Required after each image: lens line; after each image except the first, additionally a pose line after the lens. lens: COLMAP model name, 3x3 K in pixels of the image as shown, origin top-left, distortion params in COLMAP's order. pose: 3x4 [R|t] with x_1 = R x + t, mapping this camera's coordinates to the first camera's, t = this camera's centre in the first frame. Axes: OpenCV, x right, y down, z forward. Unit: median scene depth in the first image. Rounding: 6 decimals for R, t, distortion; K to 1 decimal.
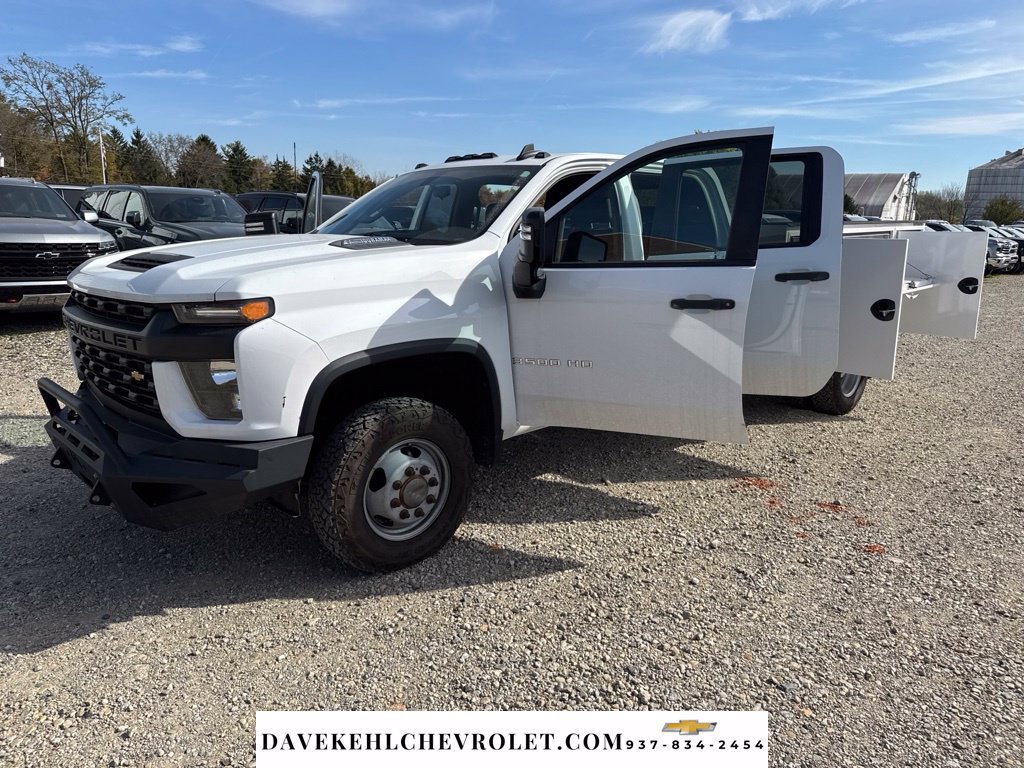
lens RADIAL K [[751.1, 0, 446.9], [0, 751.1, 383.1], [0, 0, 1]] dist [0.011299, -0.029956]
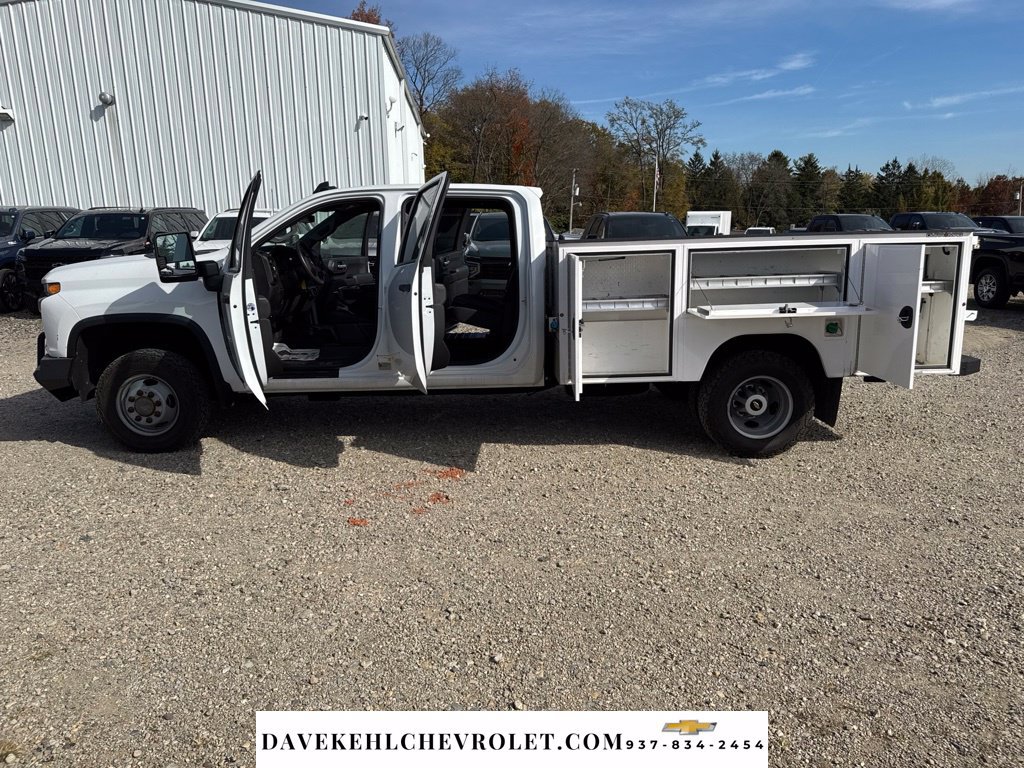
lens RADIAL K [[727.6, 0, 512.0], [0, 727.6, 384.0], [0, 0, 1]] dist [0.032115, -0.037375]
pose [[0.720603, 0.126870, -0.681642, 1.553728], [-0.132963, 0.990156, 0.043729, -0.076007], [0.680480, 0.059122, 0.730378, 0.365705]]
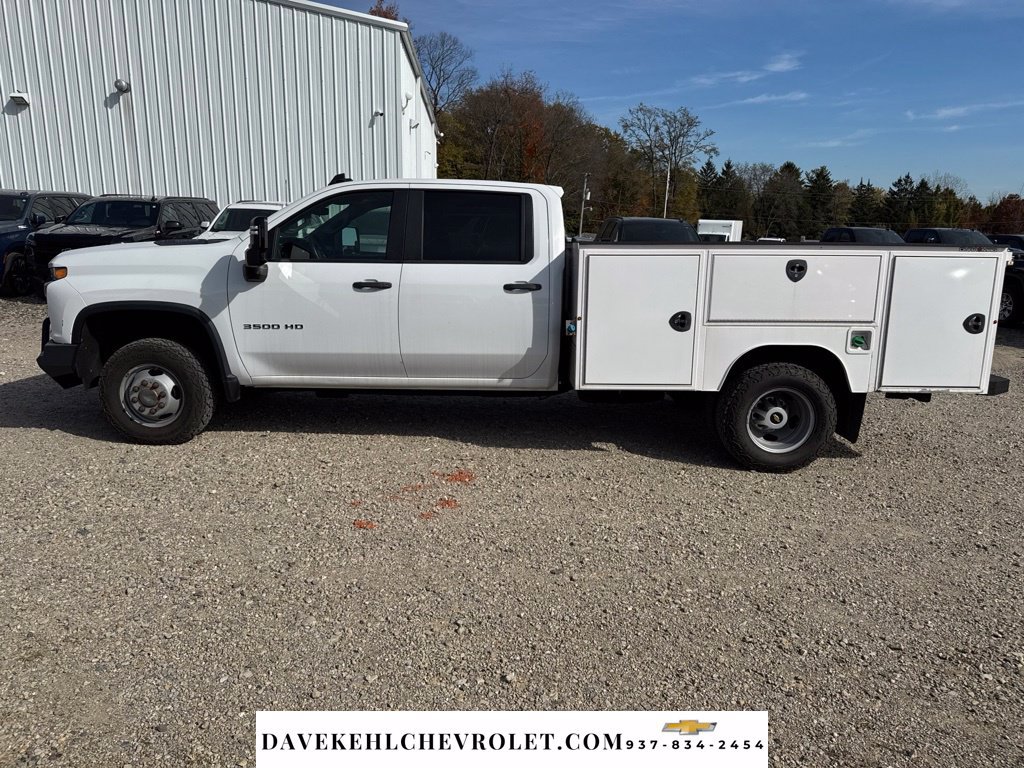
lens RADIAL K [[724.1, 0, 511.3], [0, 724.1, 387.7], [0, 0, 1]] dist [0.027009, -0.031433]
pose [[0.712366, 0.154260, -0.684644, 1.510850], [-0.168017, 0.984661, 0.047037, -0.073883], [0.681399, 0.081524, 0.727358, 0.383073]]
